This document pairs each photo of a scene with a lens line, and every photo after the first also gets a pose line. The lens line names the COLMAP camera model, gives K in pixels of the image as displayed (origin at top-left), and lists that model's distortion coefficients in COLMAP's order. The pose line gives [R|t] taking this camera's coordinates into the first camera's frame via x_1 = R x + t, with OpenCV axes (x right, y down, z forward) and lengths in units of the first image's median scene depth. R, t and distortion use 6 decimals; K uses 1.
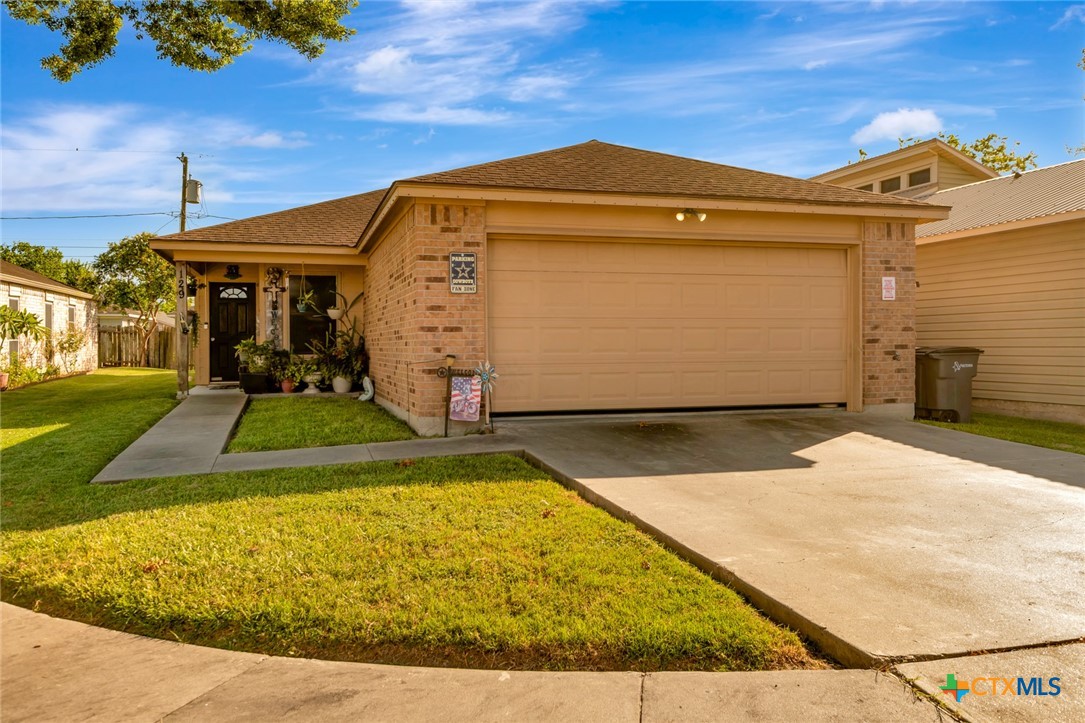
lens RADIAL K [[817.5, 0, 542.8], [0, 817.5, 354.6], [0, 0, 1]] dist [-0.013652, -0.003178]
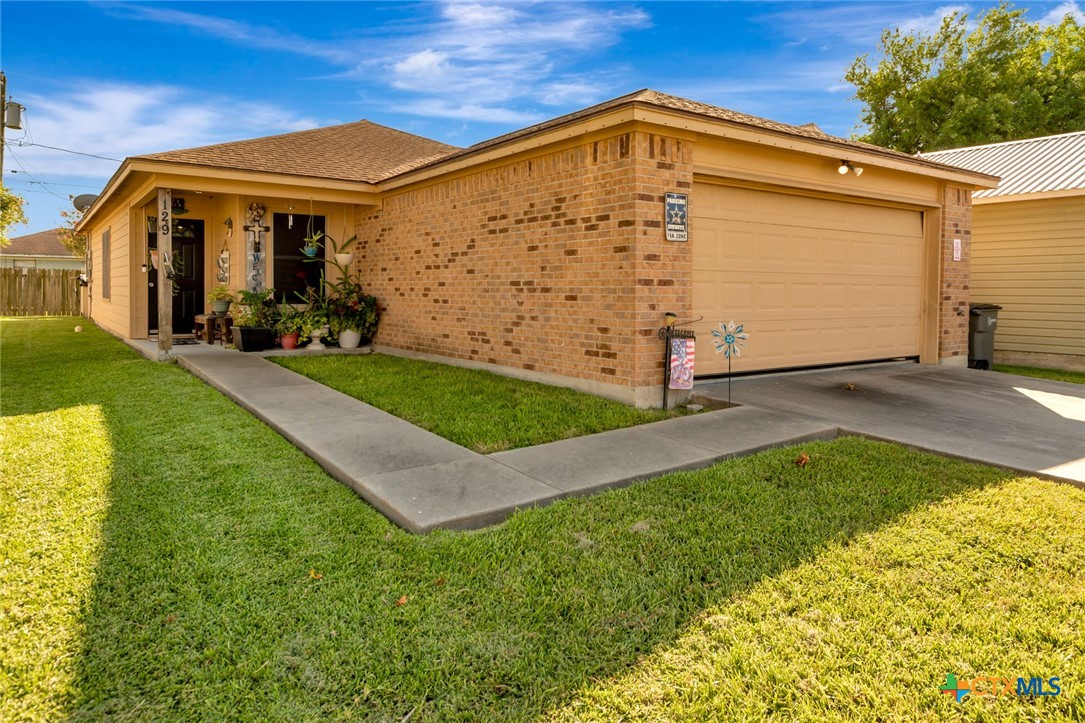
lens RADIAL K [[706.4, 0, 539.6], [0, 706.4, 306.8], [0, 0, 1]] dist [-0.008452, 0.002247]
pose [[0.950851, 0.004931, 0.309608, -0.371185], [-0.008522, 0.999911, 0.010248, -0.009747], [-0.309530, -0.012382, 0.950809, 0.269938]]
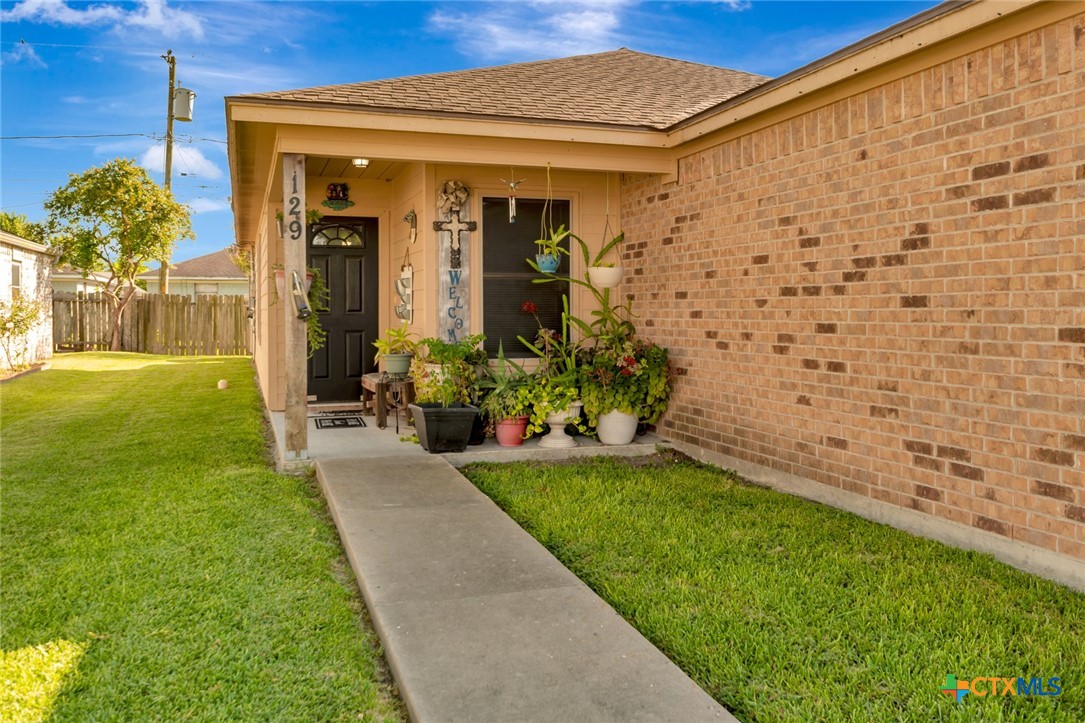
lens RADIAL K [[909.9, 0, 541.4], [0, 909.9, 323.2], [0, 0, 1]] dist [-0.012517, -0.004576]
pose [[0.999926, 0.002845, 0.011787, -0.382546], [-0.002863, 0.999995, 0.001511, -0.030316], [-0.011783, -0.001545, 0.999929, 0.615472]]
